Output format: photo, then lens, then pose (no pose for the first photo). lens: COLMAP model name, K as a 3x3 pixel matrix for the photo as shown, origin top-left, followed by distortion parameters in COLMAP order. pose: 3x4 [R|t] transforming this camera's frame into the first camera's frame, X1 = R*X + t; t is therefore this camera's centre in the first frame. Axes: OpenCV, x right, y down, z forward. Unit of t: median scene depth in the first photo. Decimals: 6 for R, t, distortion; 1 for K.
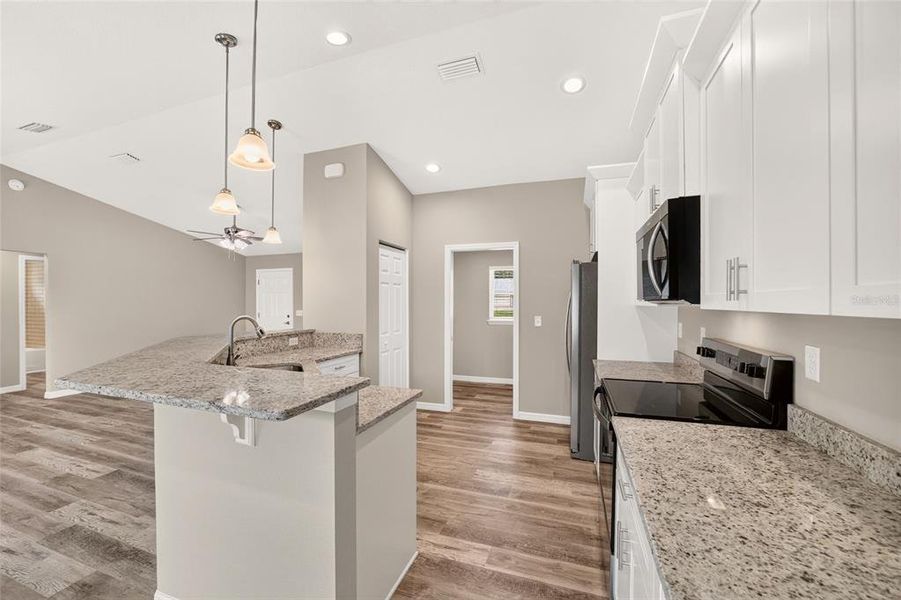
lens RADIAL K [[357.0, 0, 453.2], [0, 357.0, 299.2], [0, 0, 1]] dist [-0.024034, 0.009182]
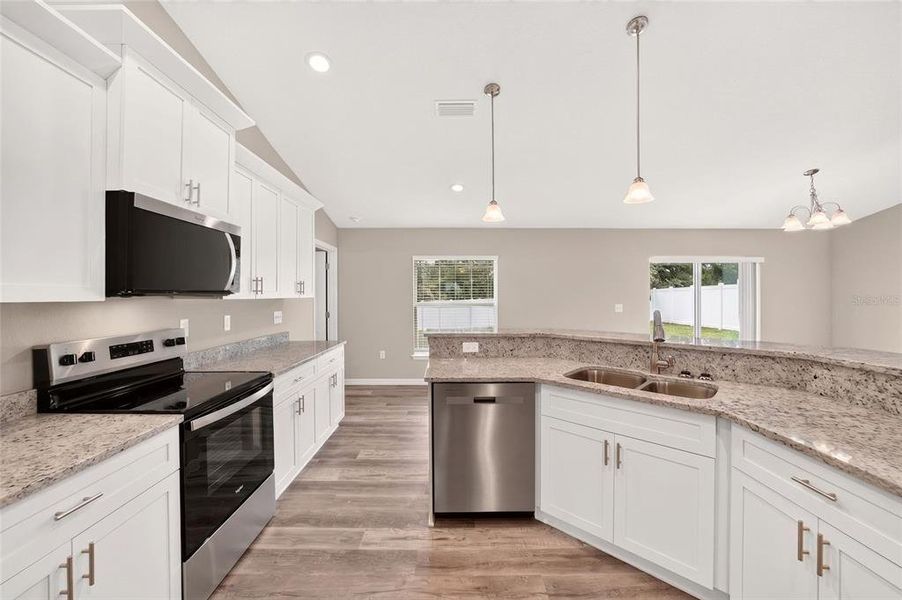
lens RADIAL K [[357.4, 0, 453.7], [0, 357.4, 299.2], [0, 0, 1]] dist [-0.024034, 0.009182]
pose [[-0.941001, 0.004884, -0.338367, 0.110165], [0.004133, 0.999987, 0.002938, 0.011836], [0.338377, 0.001366, -0.941010, 1.166612]]
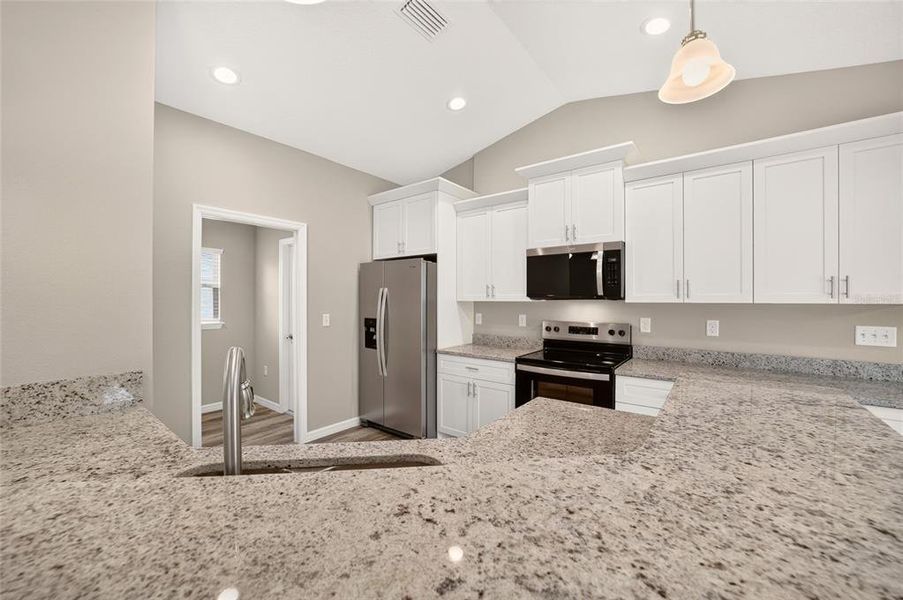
lens RADIAL K [[357.8, 0, 454.2], [0, 357.8, 299.2], [0, 0, 1]] dist [-0.024034, 0.009182]
pose [[0.322272, 0.000001, 0.946647, -0.588237], [-0.006904, 0.999973, 0.002350, 0.006186], [-0.946622, -0.007293, 0.322263, 0.523810]]
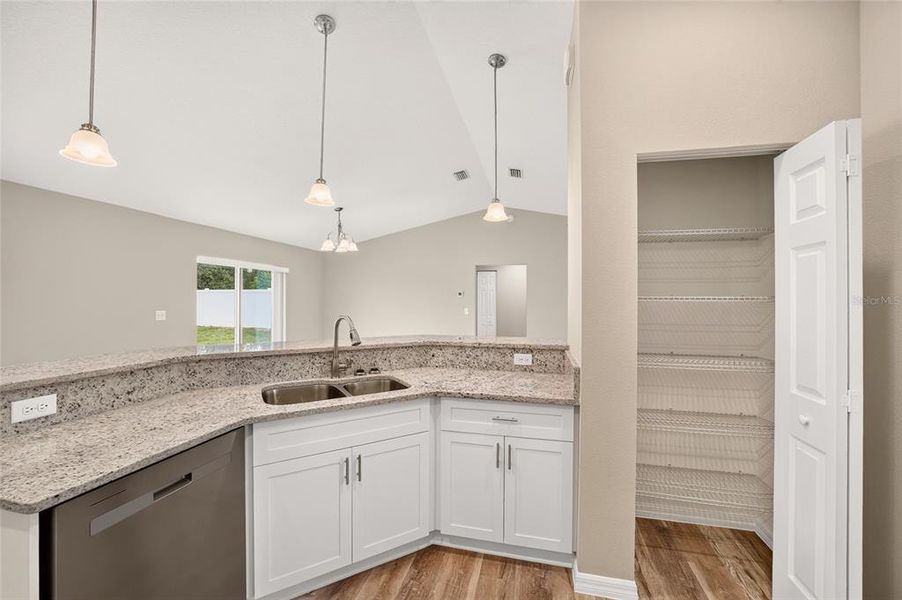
lens RADIAL K [[357.4, 0, 453.7], [0, 357.4, 299.2], [0, 0, 1]] dist [-0.024034, 0.009182]
pose [[0.094991, -0.003344, -0.995472, 0.220416], [0.001826, 0.999993, -0.003185, 0.007742], [0.995476, -0.001515, 0.094997, 0.846718]]
